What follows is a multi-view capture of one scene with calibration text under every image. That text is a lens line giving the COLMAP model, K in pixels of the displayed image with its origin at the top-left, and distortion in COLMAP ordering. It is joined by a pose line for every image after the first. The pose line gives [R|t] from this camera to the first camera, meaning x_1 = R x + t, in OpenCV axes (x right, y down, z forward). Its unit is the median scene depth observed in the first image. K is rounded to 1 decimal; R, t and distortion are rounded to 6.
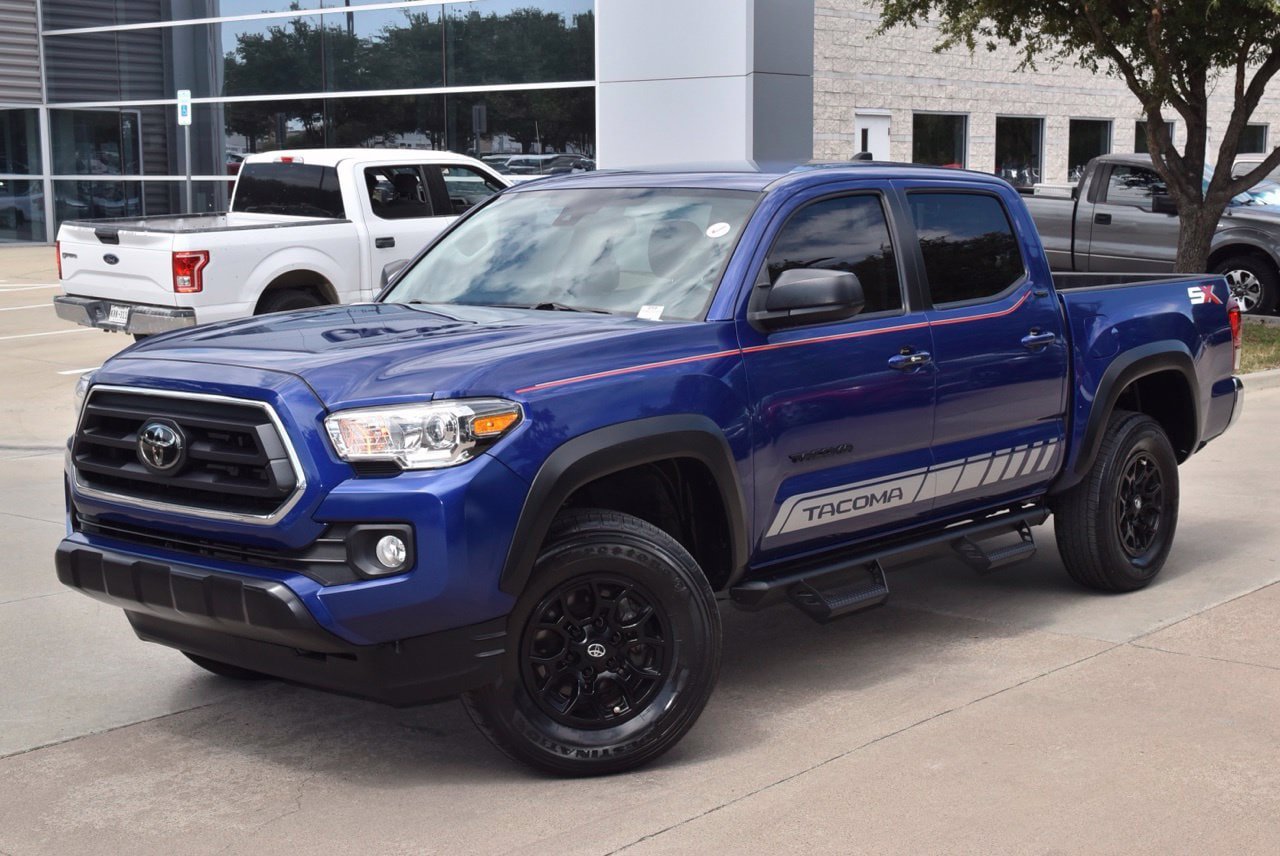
lens RADIAL K [[1826.1, 0, 640.0], [0, 1826.1, 428.0], [0, 0, 1]] dist [0.004328, 0.506399]
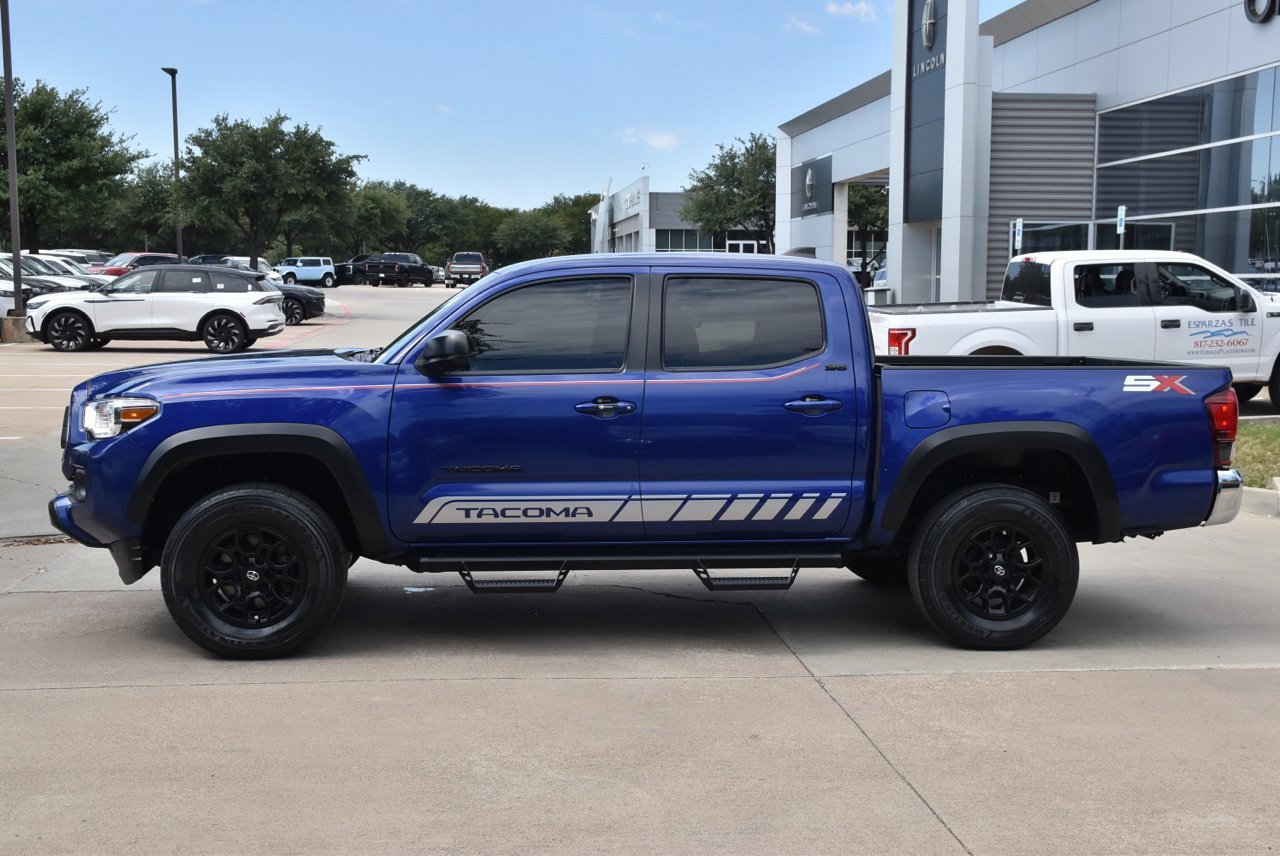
lens RADIAL K [[1439.5, 0, 641.5], [0, 1439.5, 447.2], [0, 0, 1]] dist [0.029886, 0.042491]
pose [[0.728053, 0.085015, -0.680228, 0.761108], [-0.098567, 0.994952, 0.018853, -0.028224], [0.678397, 0.053322, 0.732758, 0.263830]]
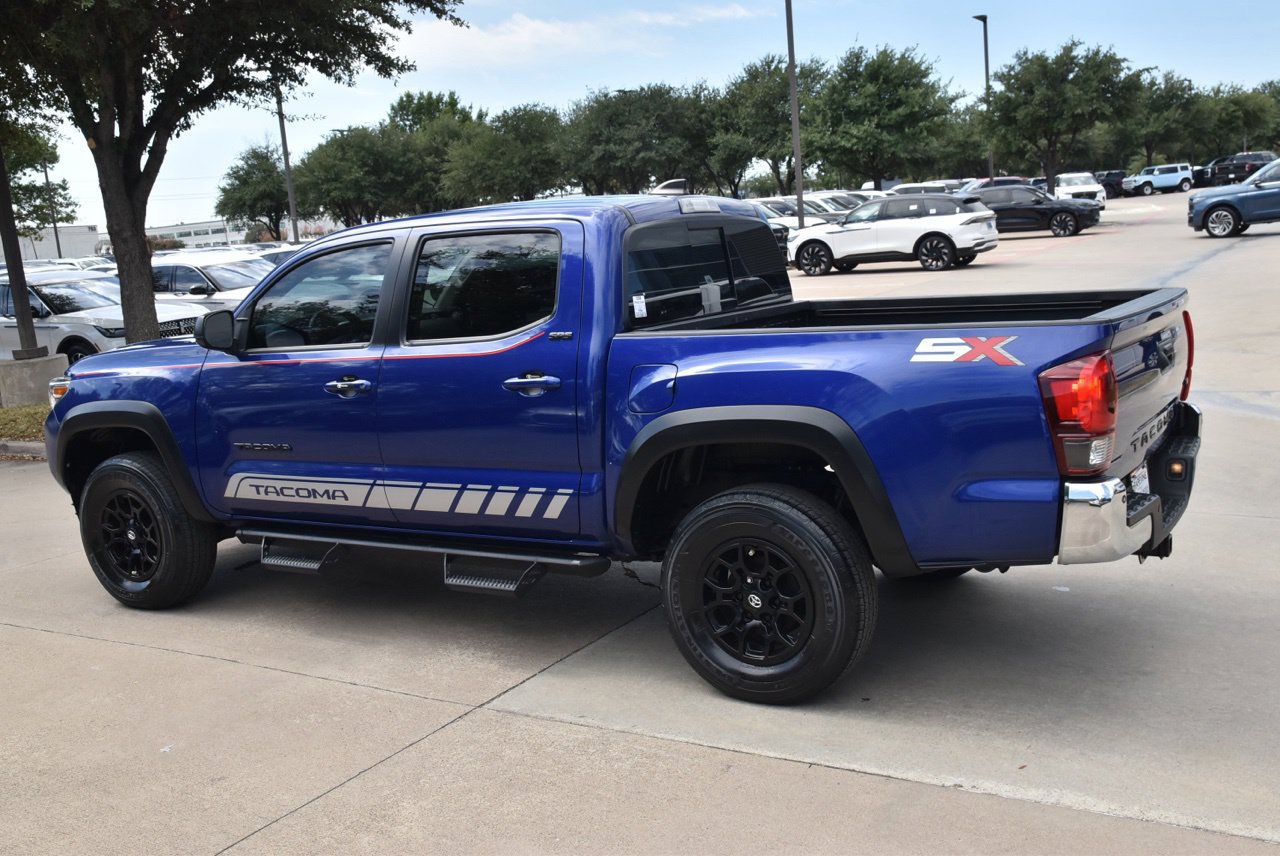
lens RADIAL K [[1241.5, 0, 640.0], [0, 1241.5, 428.0], [0, 0, 1]] dist [-0.056085, 0.134328]
pose [[0.167330, 0.146377, -0.974974, 0.869684], [-0.051652, 0.988860, 0.139597, -0.119125], [0.984547, 0.027000, 0.173026, 0.947416]]
